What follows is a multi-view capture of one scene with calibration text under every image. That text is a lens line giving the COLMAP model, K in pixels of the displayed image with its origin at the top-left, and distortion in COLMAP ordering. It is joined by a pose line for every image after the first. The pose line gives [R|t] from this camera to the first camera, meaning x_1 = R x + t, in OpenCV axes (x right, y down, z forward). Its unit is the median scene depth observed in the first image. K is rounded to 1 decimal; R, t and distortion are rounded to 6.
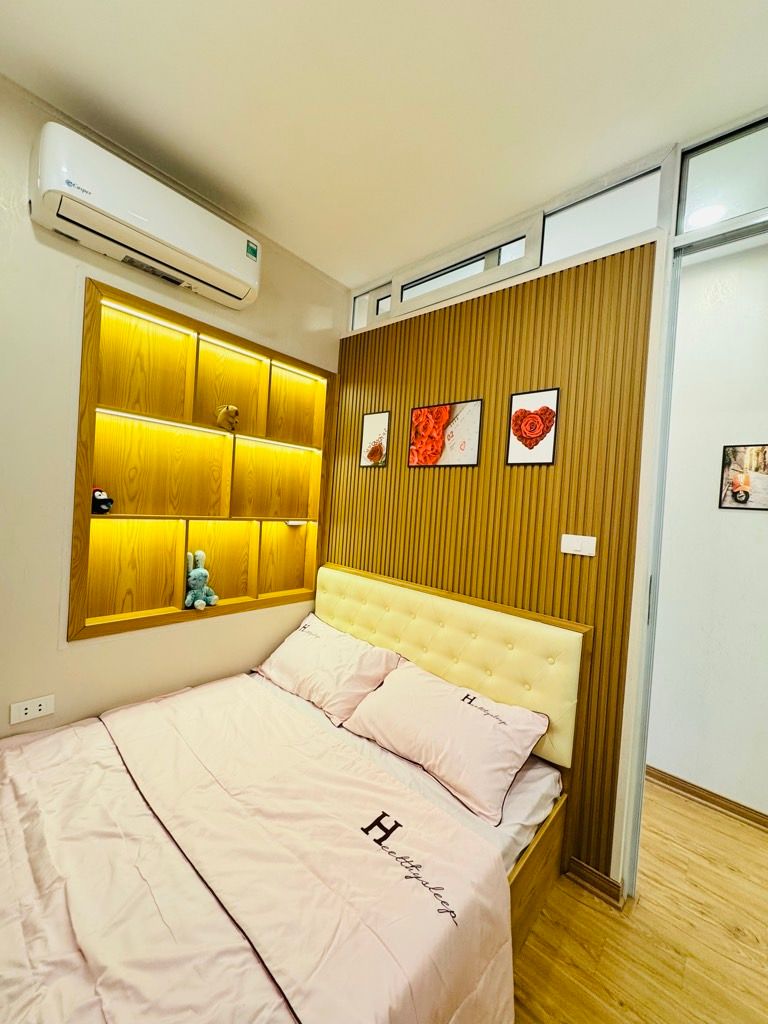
lens RADIAL K [[407.4, 0, 384.4], [0, 407.4, 511.0], [0, 0, 1]] dist [-0.002022, 0.000723]
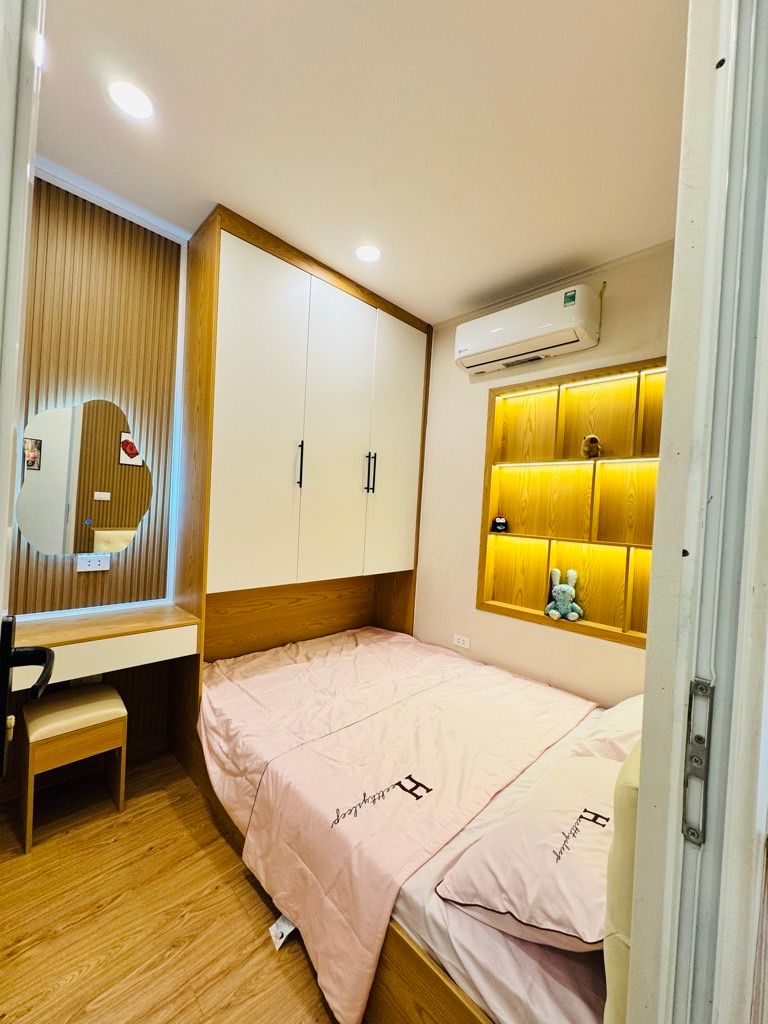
lens RADIAL K [[407.4, 0, 385.1], [0, 407.4, 510.8], [0, 0, 1]] dist [-0.002022, 0.000723]
pose [[-0.063784, -0.068758, -0.995592, 0.809454], [-0.076407, 0.995032, -0.063824, 0.053559], [0.995034, 0.072000, -0.068721, 0.635867]]
